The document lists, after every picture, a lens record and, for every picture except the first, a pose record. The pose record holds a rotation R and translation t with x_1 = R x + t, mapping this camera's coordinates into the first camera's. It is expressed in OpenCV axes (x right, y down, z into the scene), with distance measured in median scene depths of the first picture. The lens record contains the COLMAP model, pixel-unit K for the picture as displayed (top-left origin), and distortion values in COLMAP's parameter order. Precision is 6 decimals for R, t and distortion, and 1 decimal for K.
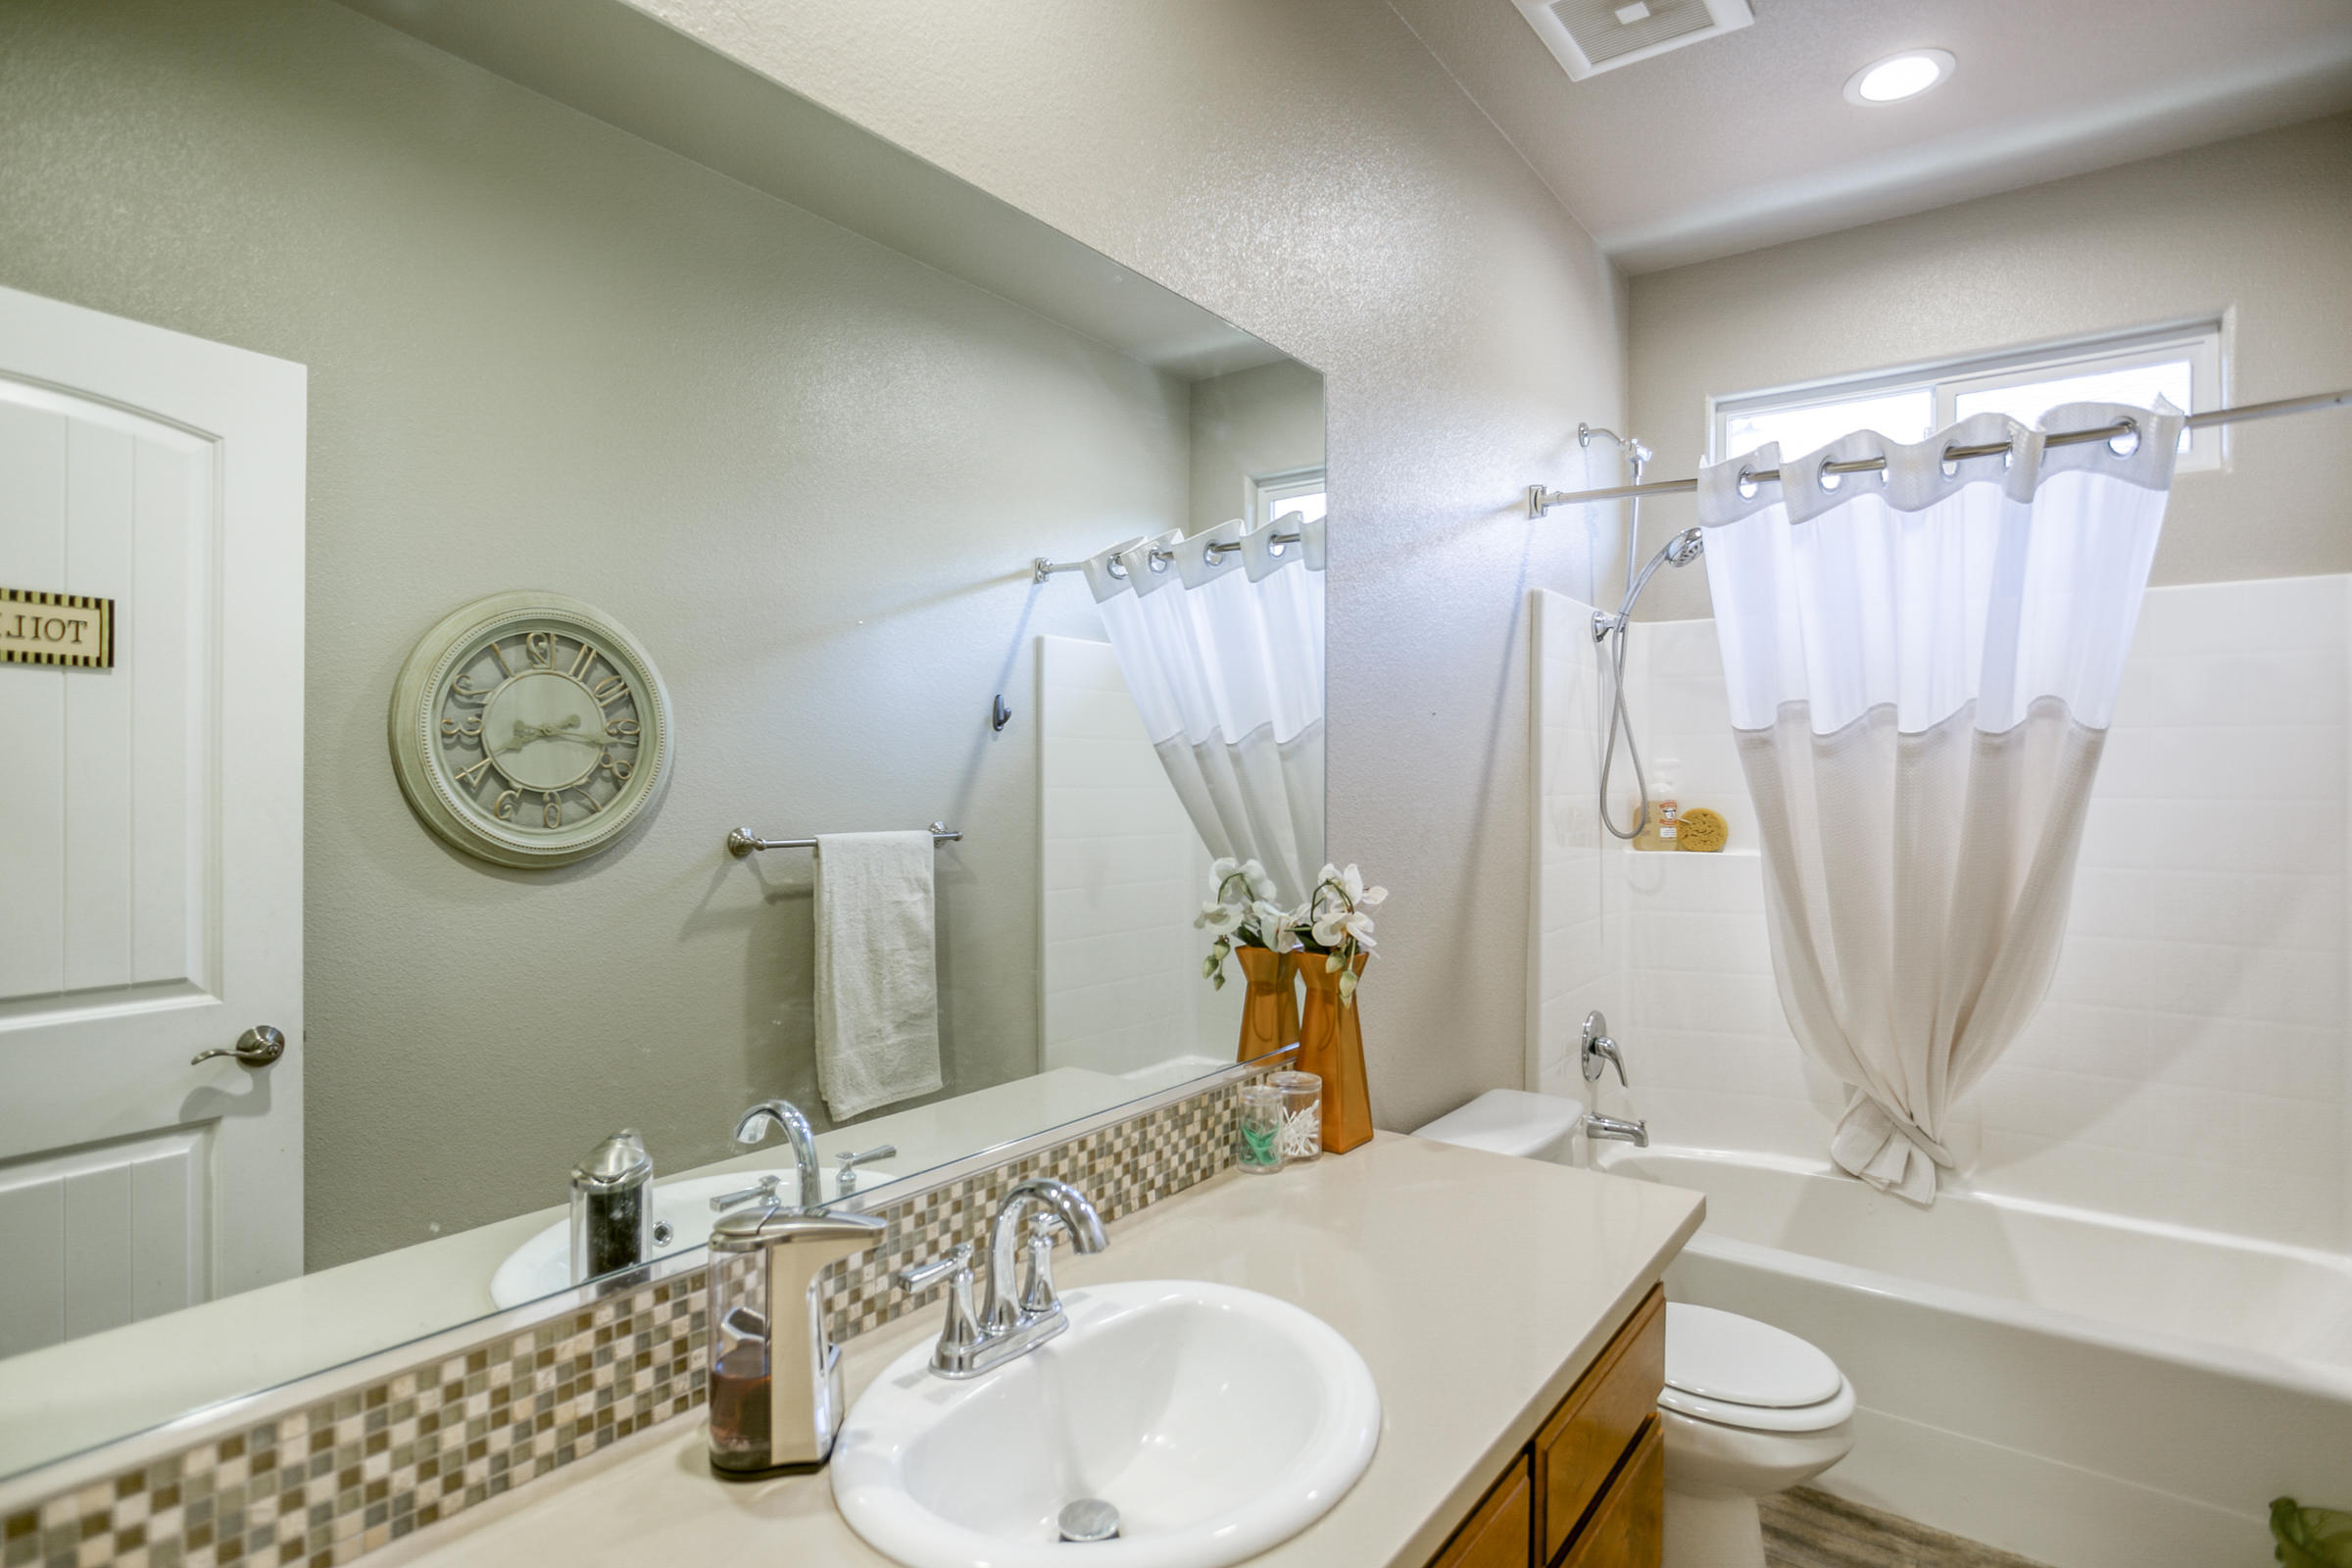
lens RADIAL K [[1205.0, 0, 825.8], [0, 1205.0, 737.4], [0, 0, 1]] dist [-0.044243, 0.017843]
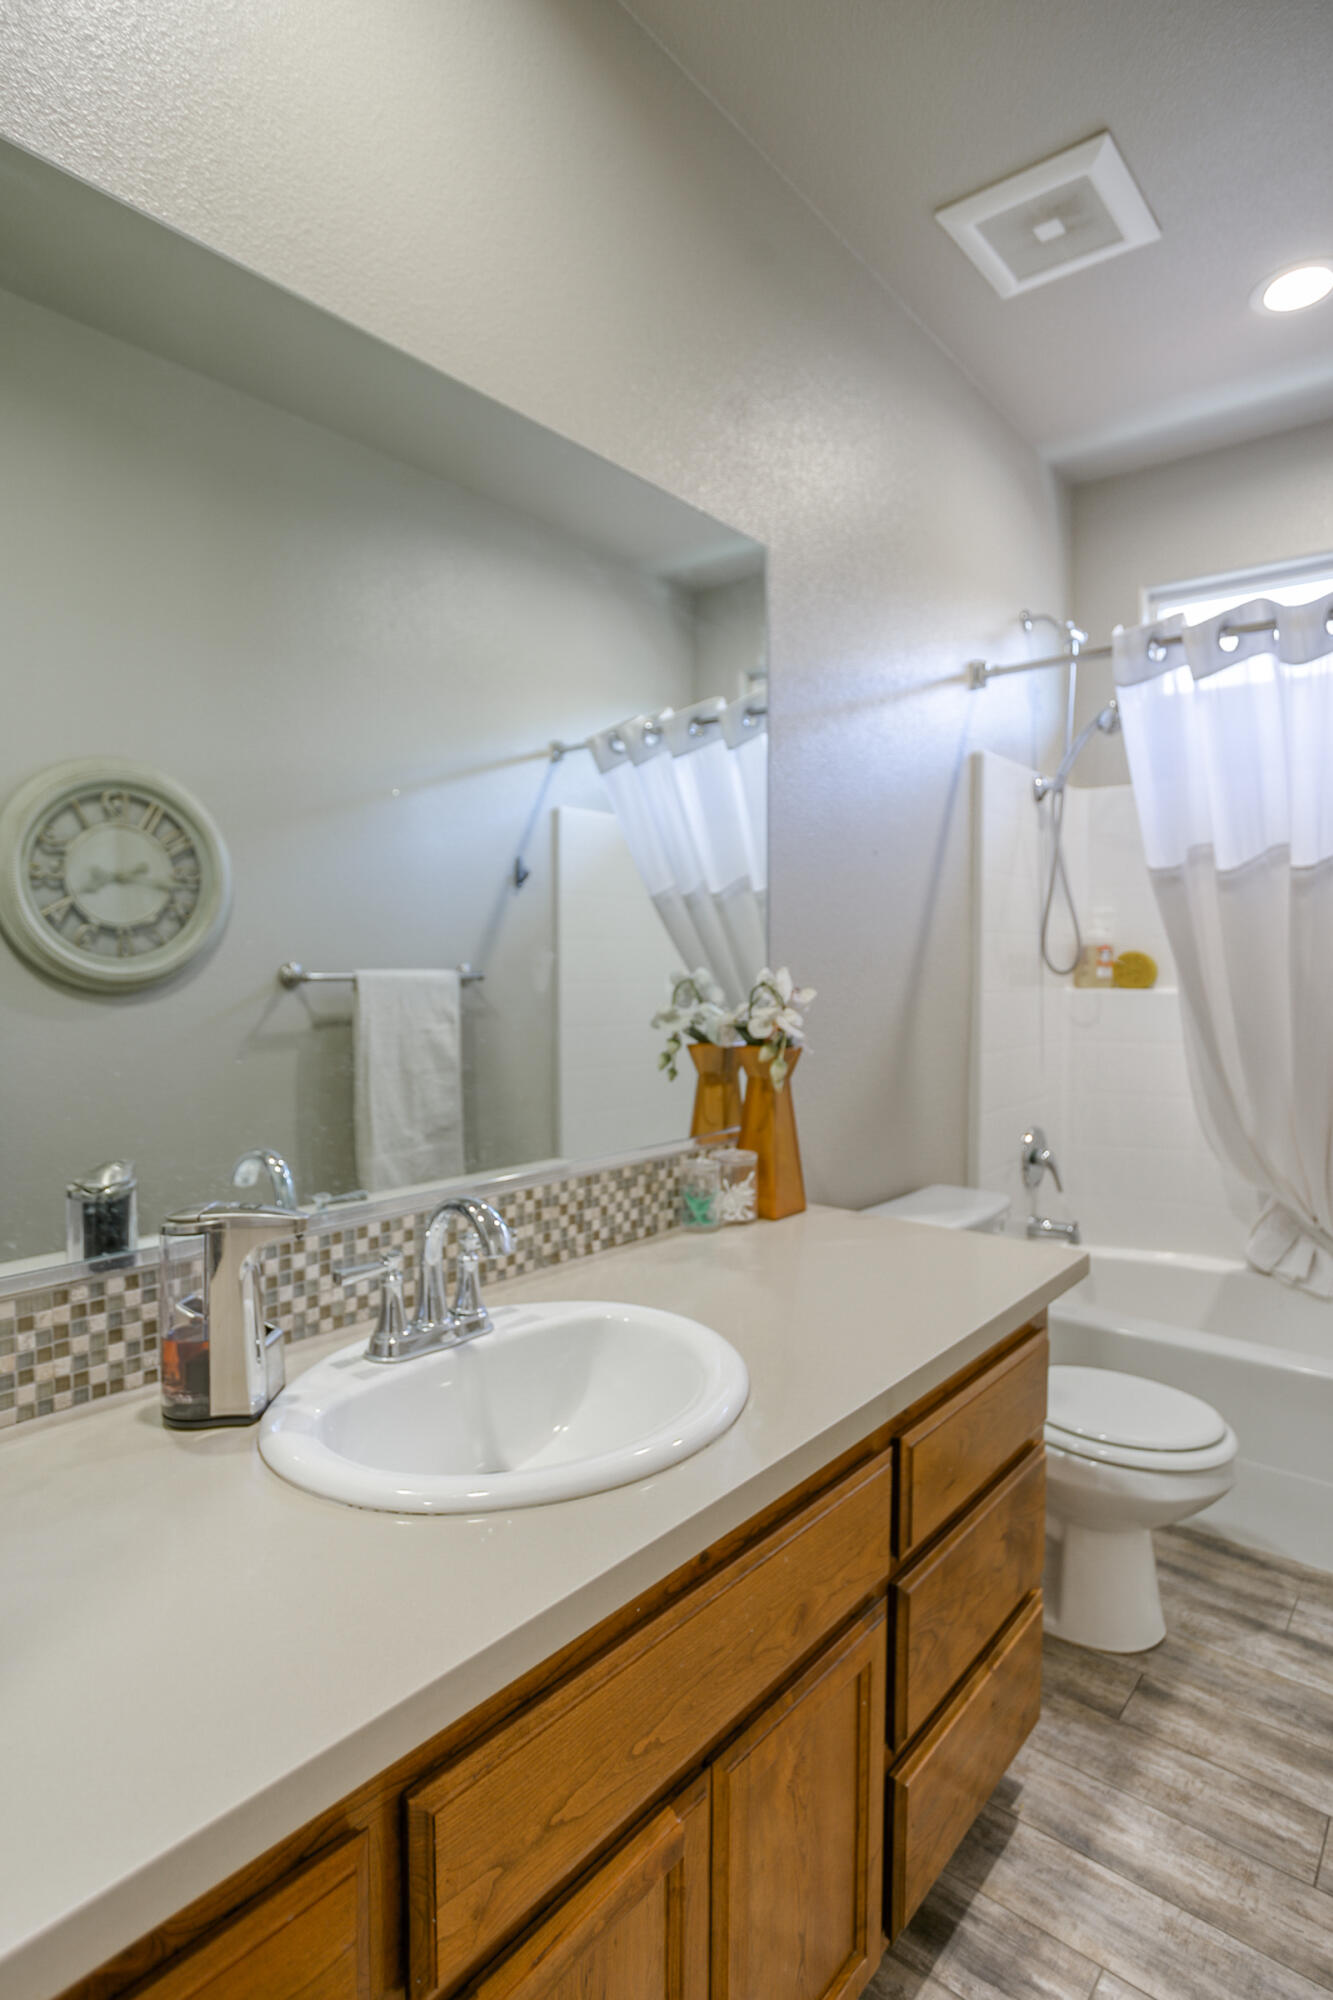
lens RADIAL K [[1024.6, 0, 549.4], [0, 1024.6, 1090.2], [0, 0, 1]] dist [-0.044243, 0.017843]
pose [[0.999320, 0.000937, -0.036860, 0.232910], [-0.000296, 0.999848, 0.017410, 0.191147], [0.036870, -0.017387, 0.999169, 0.005670]]
